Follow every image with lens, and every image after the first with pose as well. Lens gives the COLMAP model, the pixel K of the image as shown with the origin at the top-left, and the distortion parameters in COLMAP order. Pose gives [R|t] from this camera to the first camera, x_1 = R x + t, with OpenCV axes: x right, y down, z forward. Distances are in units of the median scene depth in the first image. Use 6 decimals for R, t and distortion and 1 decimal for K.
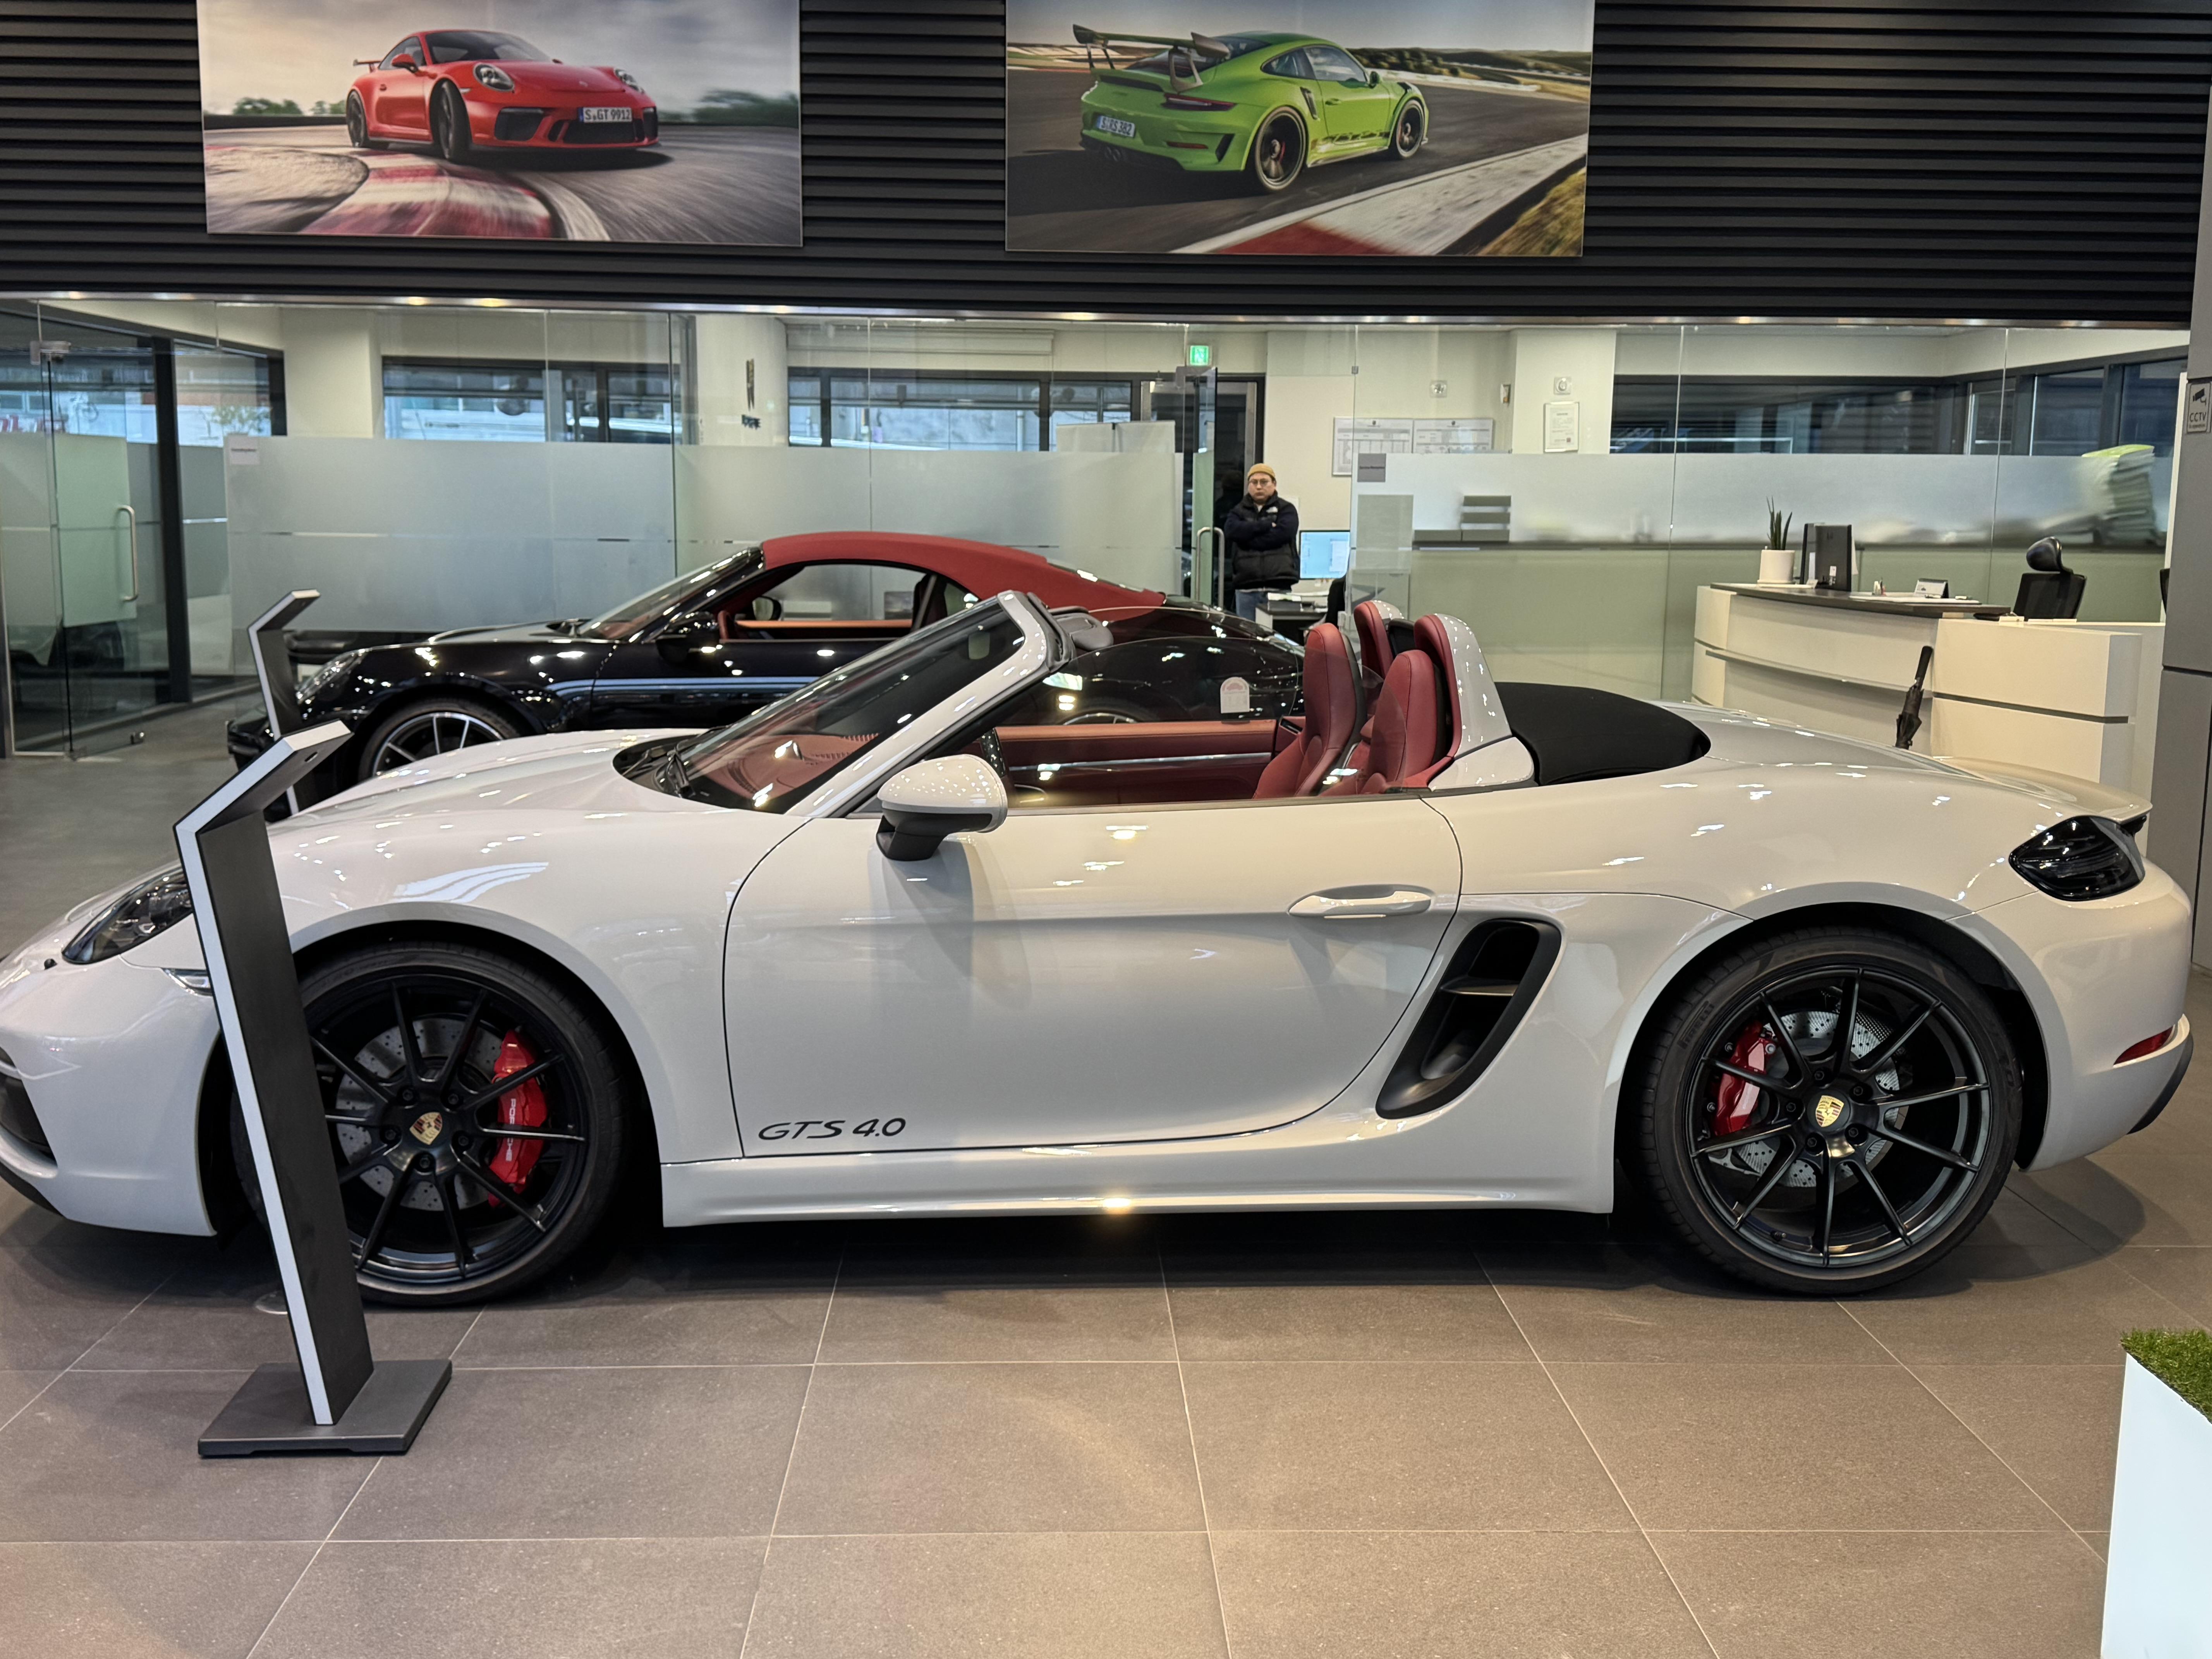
lens RADIAL K [[2237.2, 0, 1106.0], [0, 2237.2, 829.5], [0, 0, 1]] dist [0.128852, -0.374174]
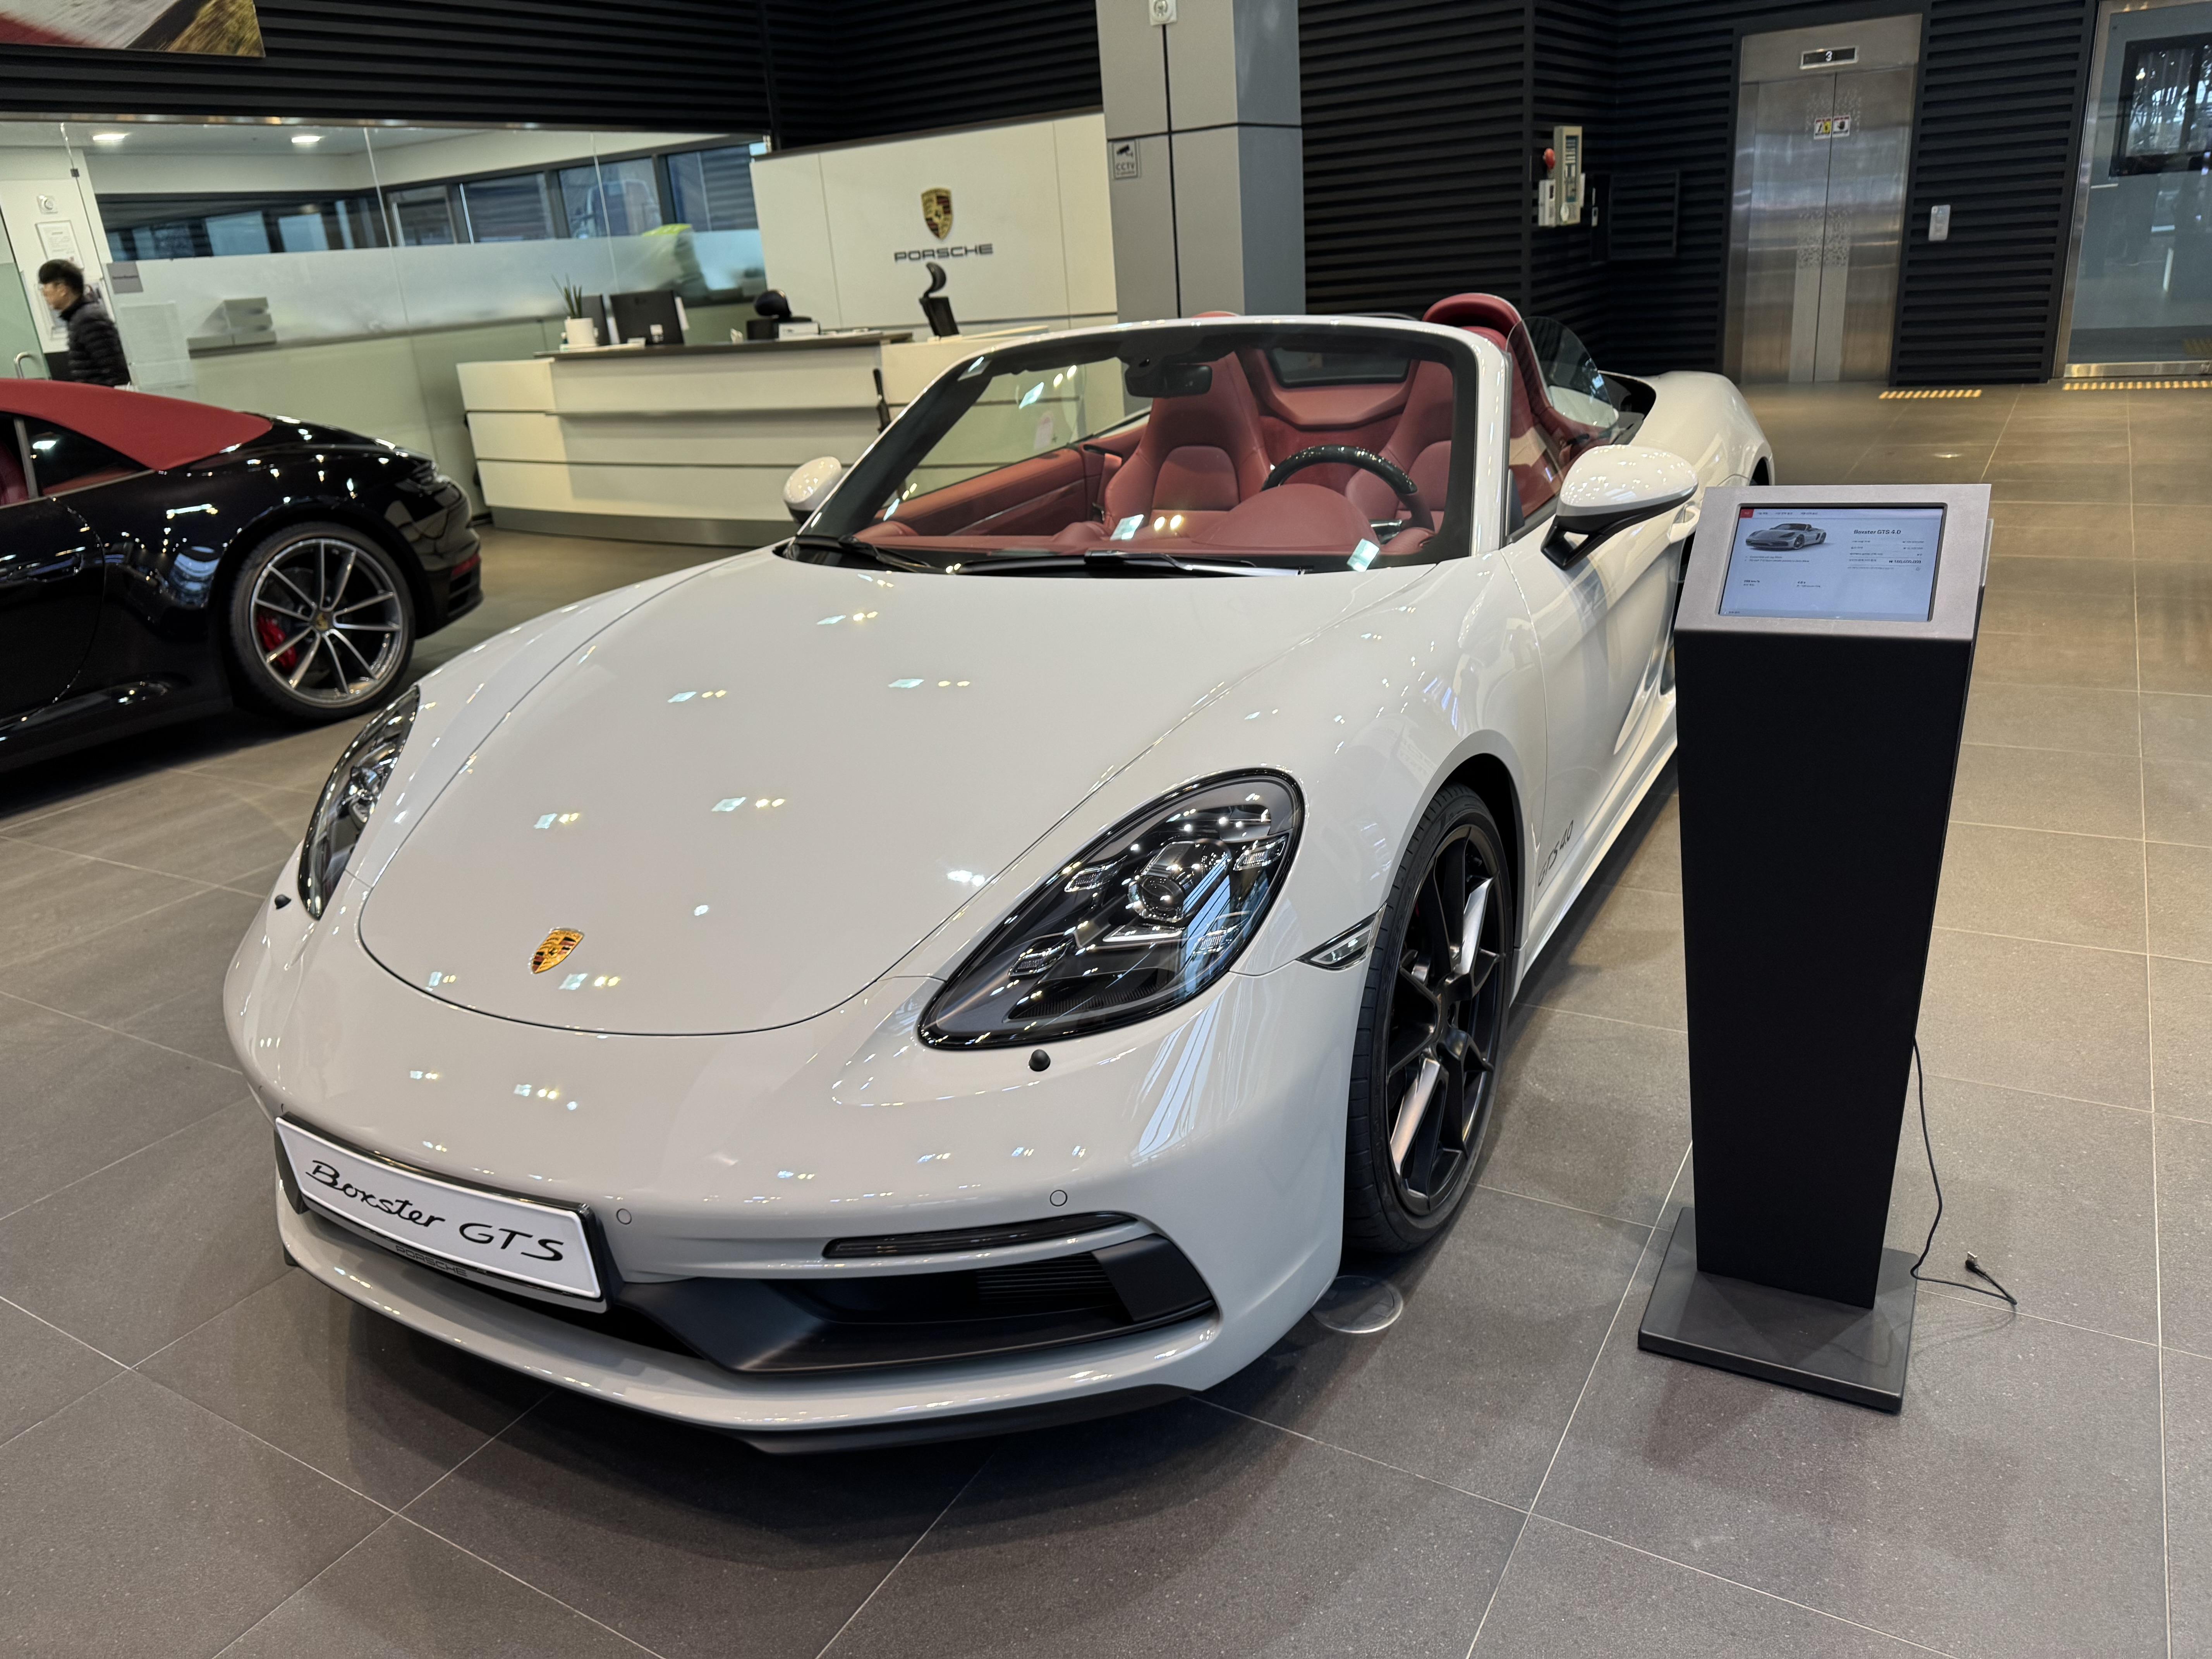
lens RADIAL K [[1572.9, 0, 1106.0], [0, 1572.9, 829.5], [0, 0, 1]] dist [-0.004898, 0.004333]
pose [[0.545121, -0.337513, 0.767416, -0.260235], [0.198971, 0.941312, 0.272657, -0.036421], [-0.814404, 0.004062, 0.580284, 0.257466]]
